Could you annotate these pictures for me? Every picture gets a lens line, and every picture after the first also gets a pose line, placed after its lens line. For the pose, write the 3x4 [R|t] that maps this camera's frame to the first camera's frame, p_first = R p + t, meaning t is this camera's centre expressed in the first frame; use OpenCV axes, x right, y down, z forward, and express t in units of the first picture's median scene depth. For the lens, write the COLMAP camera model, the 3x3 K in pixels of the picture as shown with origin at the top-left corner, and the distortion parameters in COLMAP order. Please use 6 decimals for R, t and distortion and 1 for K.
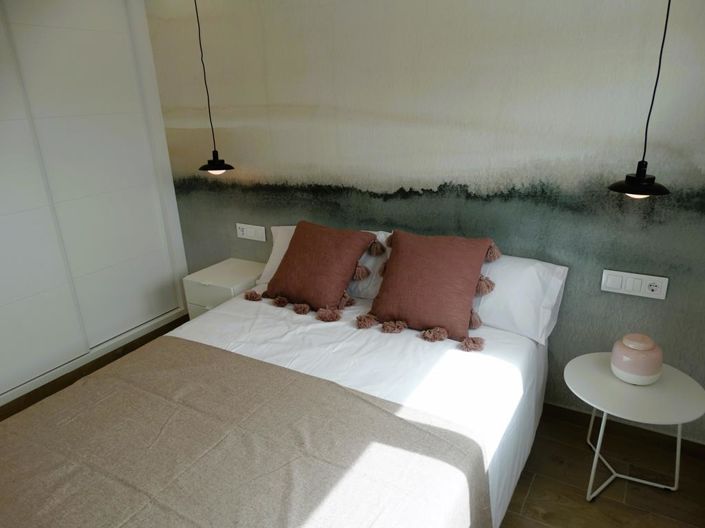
lens RADIAL K [[500.2, 0, 352.5], [0, 500.2, 264.0], [0, 0, 1]] dist [0.000005, 0.001306]
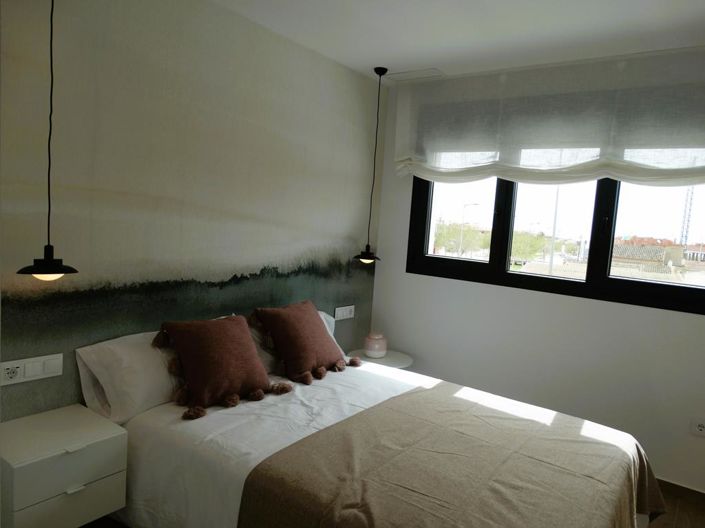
lens RADIAL K [[500.2, 0, 352.5], [0, 500.2, 264.0], [0, 0, 1]] dist [0.000005, 0.001306]
pose [[0.086541, -0.035572, 0.995613, -1.011944], [0.257302, 0.966255, 0.012157, -0.119875], [-0.962448, 0.255121, 0.092773, 0.622641]]
